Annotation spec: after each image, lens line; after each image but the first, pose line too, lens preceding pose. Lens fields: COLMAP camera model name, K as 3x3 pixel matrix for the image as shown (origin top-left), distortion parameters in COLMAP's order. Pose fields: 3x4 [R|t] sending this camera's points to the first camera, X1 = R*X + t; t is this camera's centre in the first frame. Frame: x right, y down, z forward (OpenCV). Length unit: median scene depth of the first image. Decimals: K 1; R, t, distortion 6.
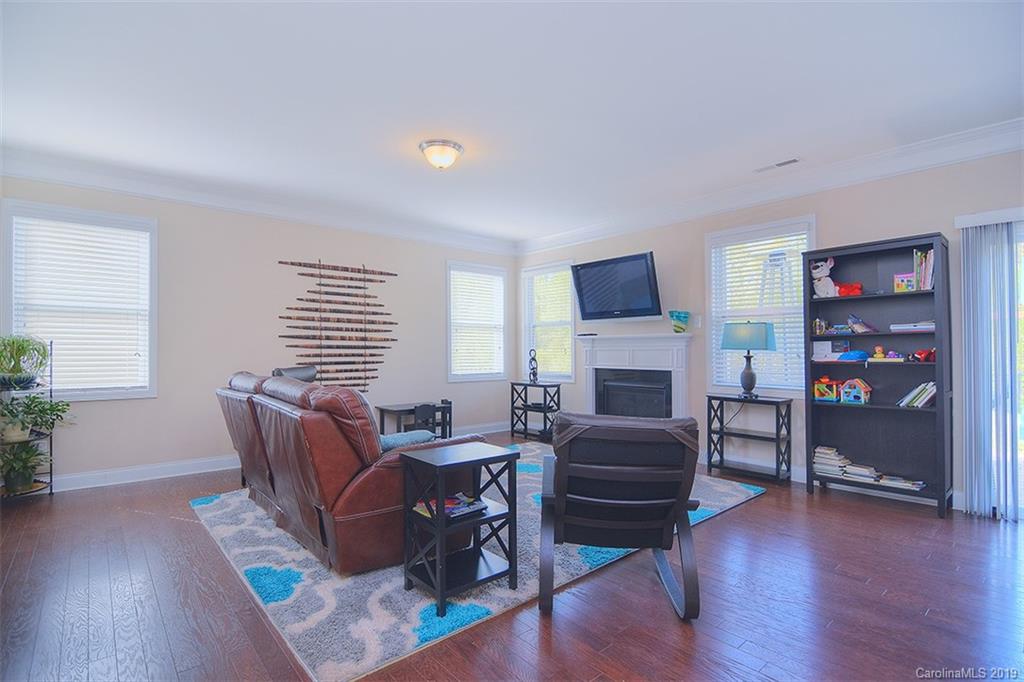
lens RADIAL K [[493.8, 0, 509.2], [0, 493.8, 354.1], [0, 0, 1]] dist [-0.014045, -0.000655]
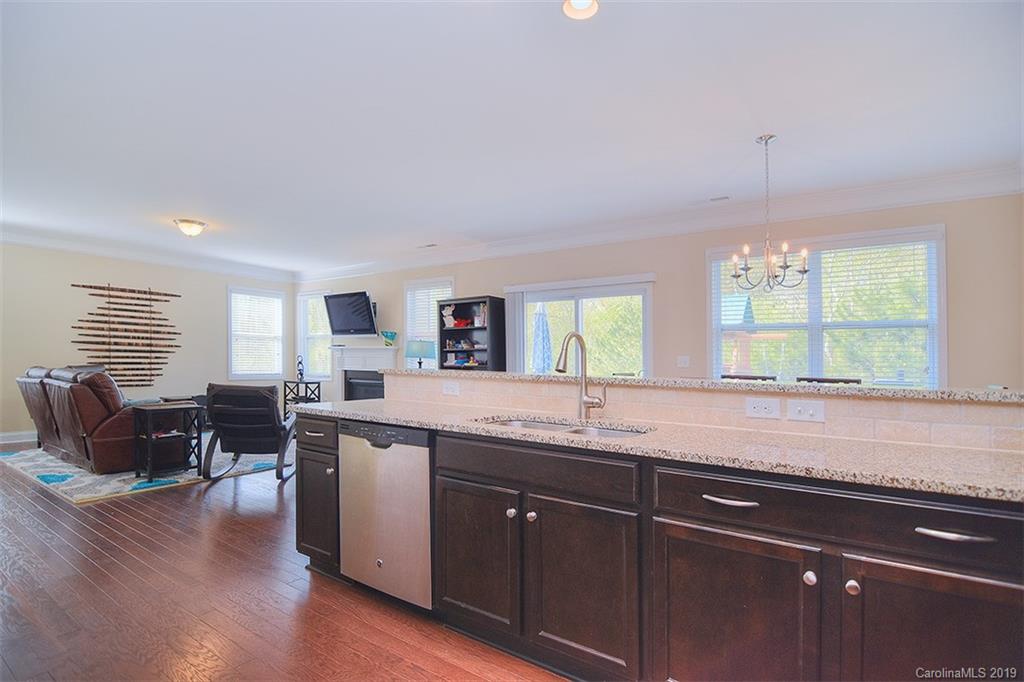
lens RADIAL K [[493.9, 0, 513.7], [0, 493.9, 373.1], [0, 0, 1]] dist [-0.020117, -0.001856]
pose [[0.962589, 0.009522, 0.270800, 0.298138], [-0.015249, 0.999702, 0.019051, 0.004112], [-0.270538, -0.022468, 0.962447, -0.529229]]
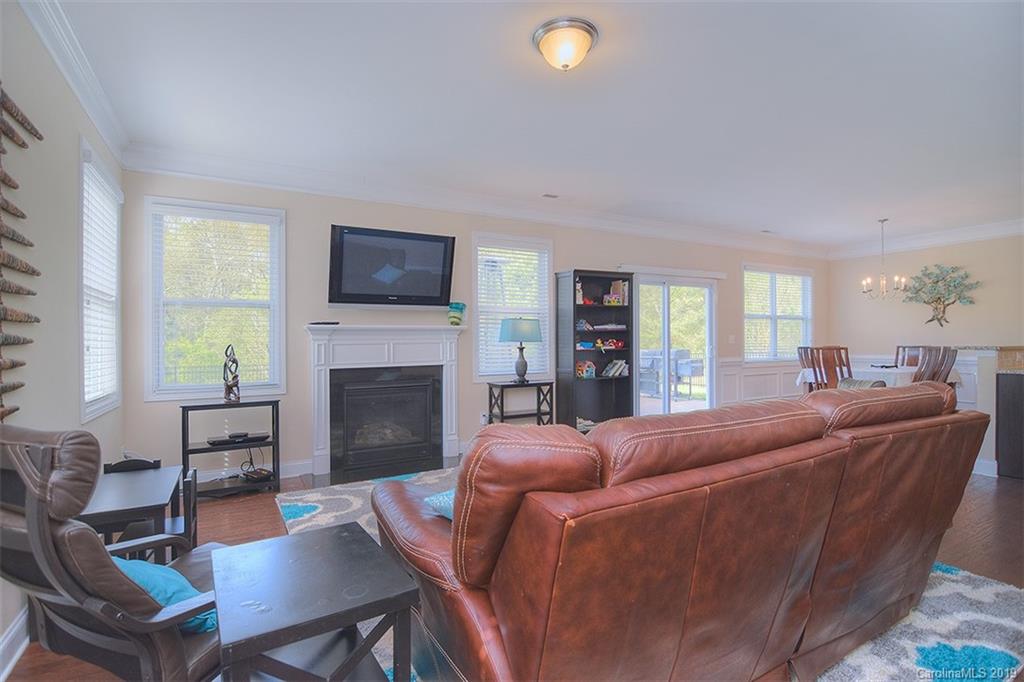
lens RADIAL K [[491.0, 0, 517.5], [0, 491.0, 348.6], [0, 0, 1]] dist [-0.021012, -0.000716]
pose [[0.185875, -0.013575, 0.982480, -0.572182], [0.019474, 0.999759, 0.010129, -0.004567], [-0.982380, 0.017250, 0.186094, 0.679339]]
